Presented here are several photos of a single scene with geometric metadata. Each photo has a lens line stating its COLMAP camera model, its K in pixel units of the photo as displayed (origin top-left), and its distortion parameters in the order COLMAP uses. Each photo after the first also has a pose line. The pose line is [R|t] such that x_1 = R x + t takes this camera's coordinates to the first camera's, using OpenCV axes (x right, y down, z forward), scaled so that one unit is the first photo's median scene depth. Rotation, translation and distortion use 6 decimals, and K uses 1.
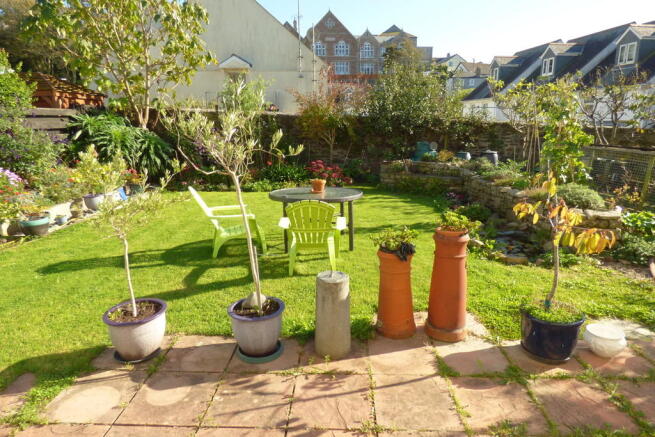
lens RADIAL K [[397.3, 0, 328.9], [0, 397.3, 215.8], [0, 0, 1]] dist [-0.007569, -0.002614]
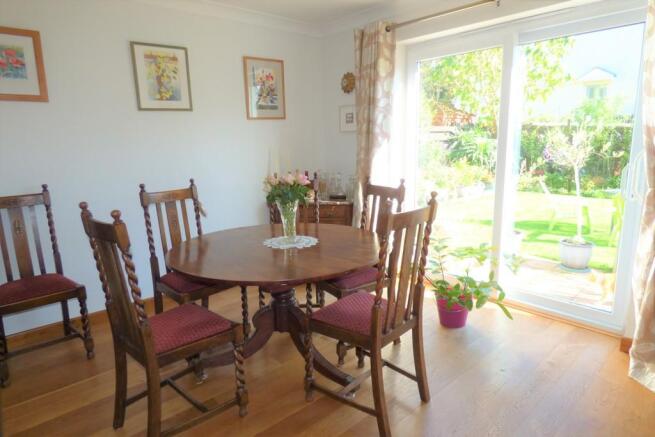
lens RADIAL K [[397.3, 0, 325.4], [0, 397.3, 217.2], [0, 0, 1]] dist [-0.007569, -0.002614]
pose [[0.694326, 0.136097, -0.706675, 0.074708], [-0.153364, 0.987381, 0.039474, 0.061521], [0.703130, 0.080971, 0.706436, -0.283835]]
